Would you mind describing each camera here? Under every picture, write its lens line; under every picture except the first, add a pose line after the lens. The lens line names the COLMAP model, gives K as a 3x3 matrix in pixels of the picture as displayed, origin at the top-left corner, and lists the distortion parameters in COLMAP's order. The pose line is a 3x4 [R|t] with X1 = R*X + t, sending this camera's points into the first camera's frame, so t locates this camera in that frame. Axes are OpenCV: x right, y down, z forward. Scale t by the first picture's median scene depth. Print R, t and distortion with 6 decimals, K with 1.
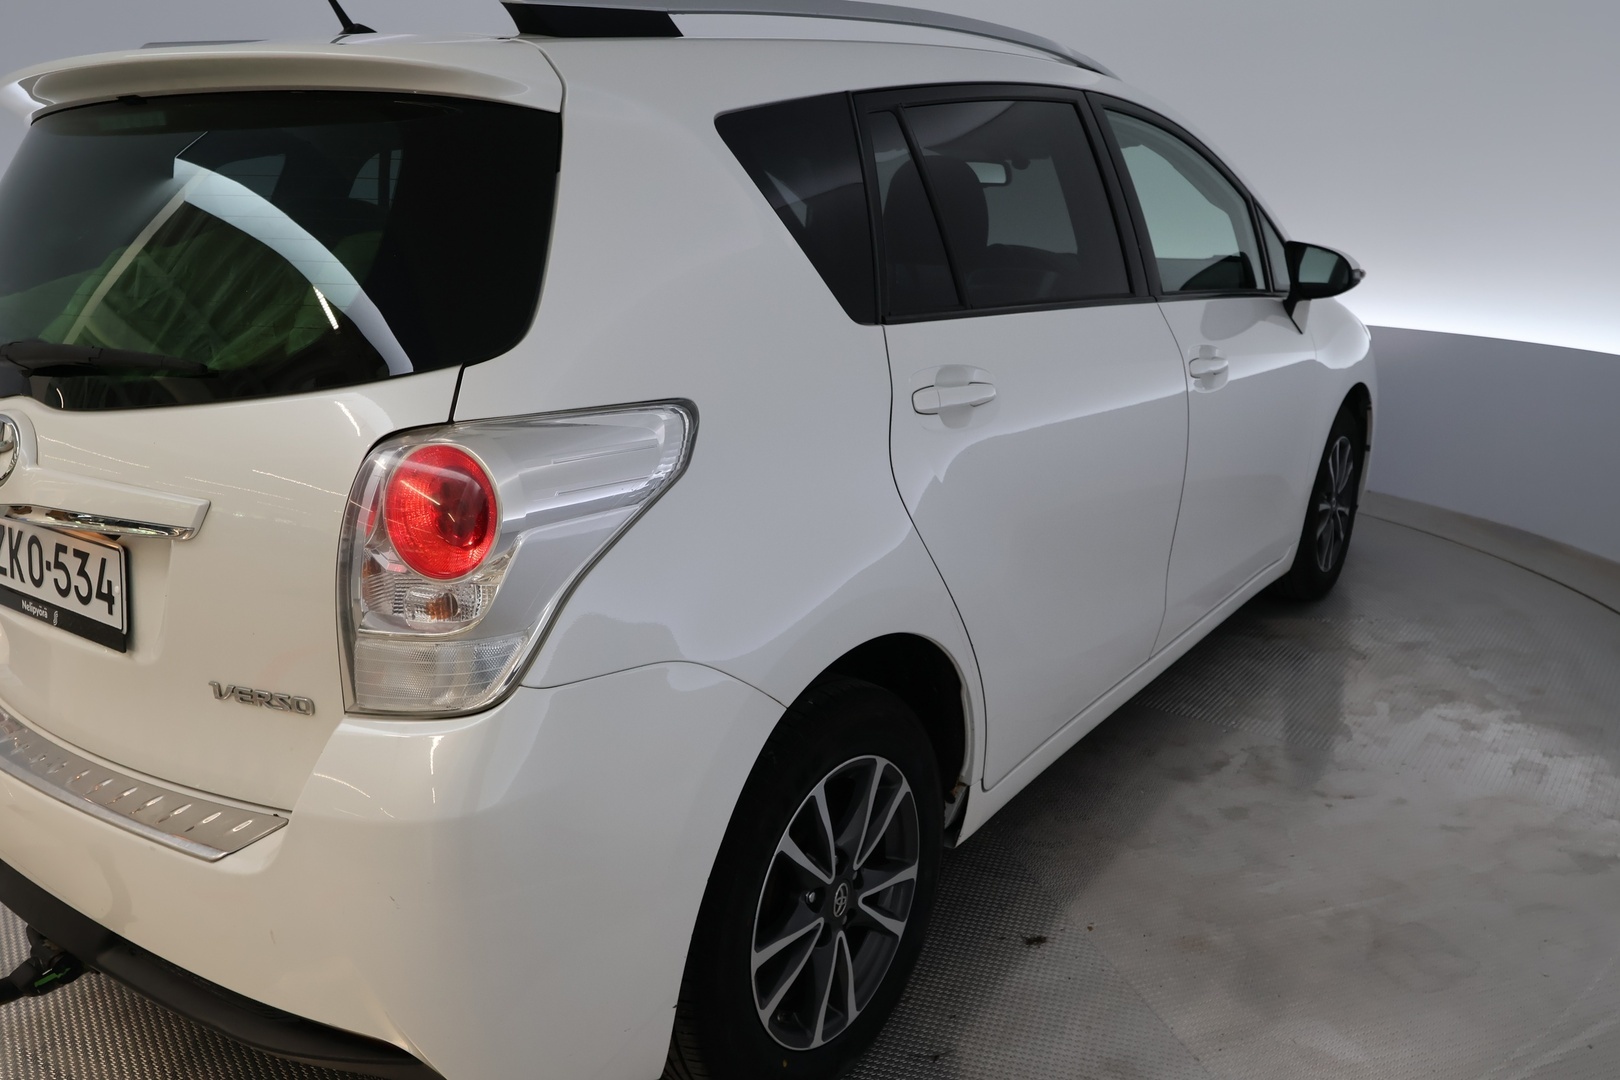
lens RADIAL K [[1277.8, 0, 810.0], [0, 1277.8, 540.0], [0, 0, 1]] dist [0.007433, 0.006110]
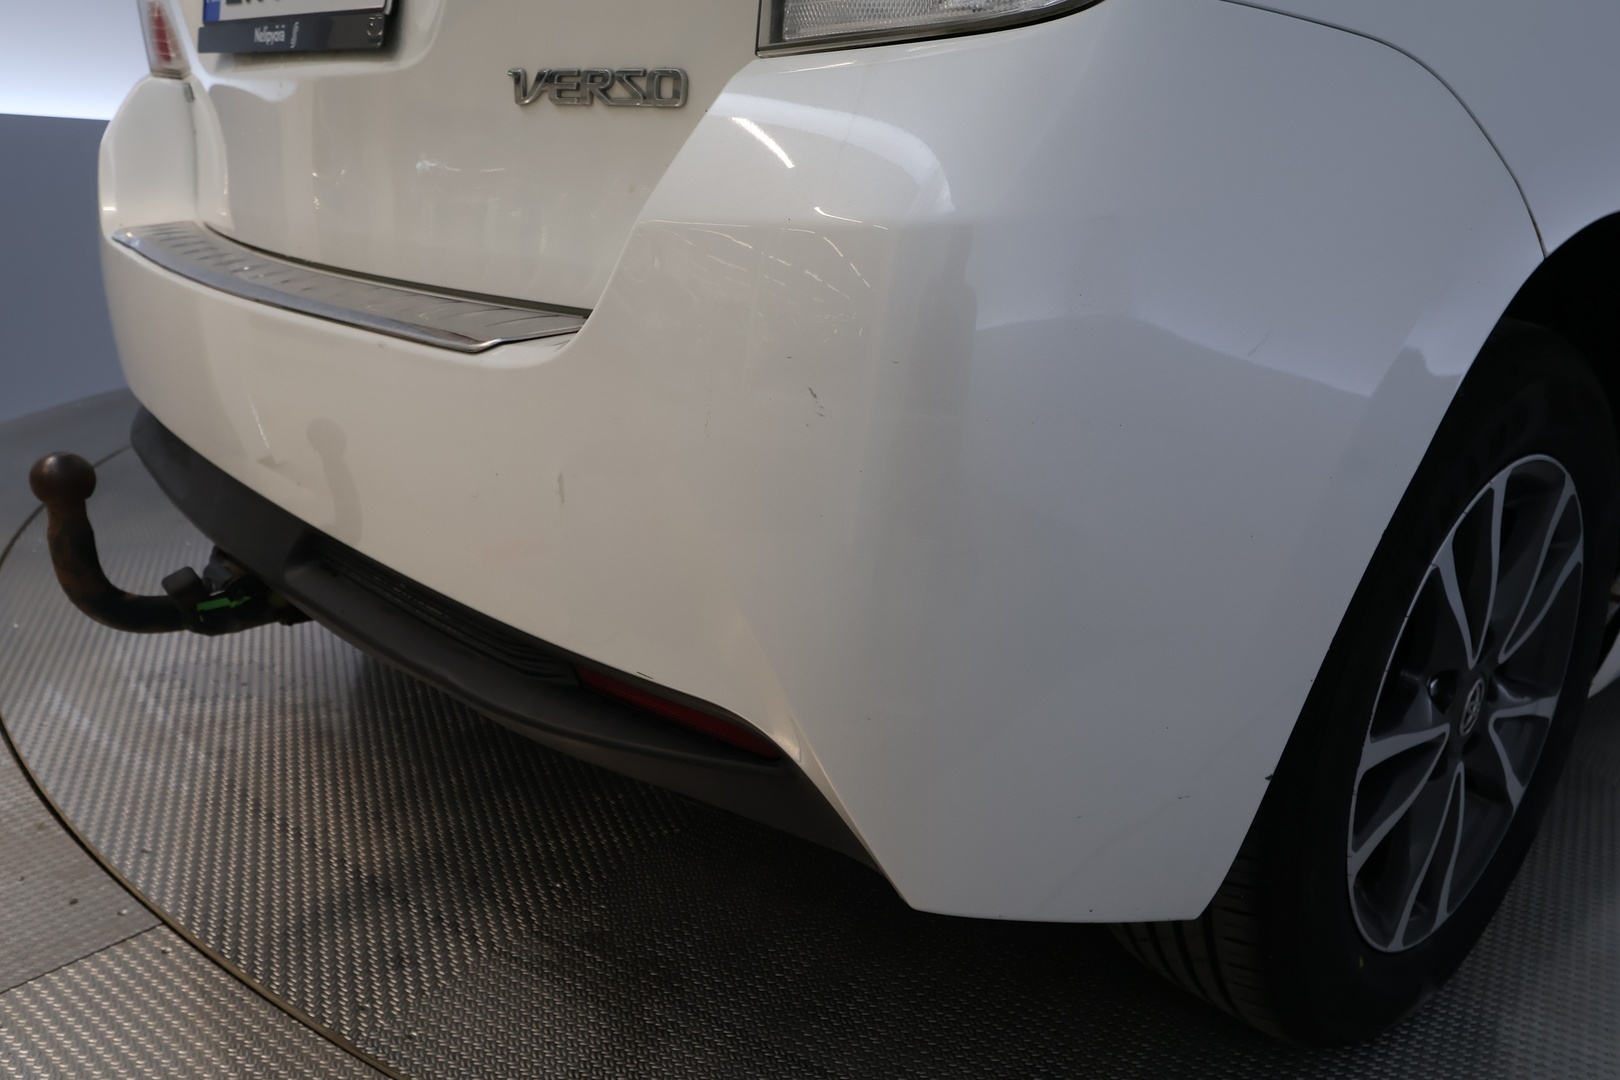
lens RADIAL K [[1245.8, 0, 810.0], [0, 1245.8, 540.0], [0, 0, 1]] dist [-0.001902, -0.005457]
pose [[0.973386, 0.134771, -0.185356, -0.179656], [-0.135481, 0.990740, 0.008889, 0.254821], [0.184838, 0.016459, 0.982631, 0.417651]]
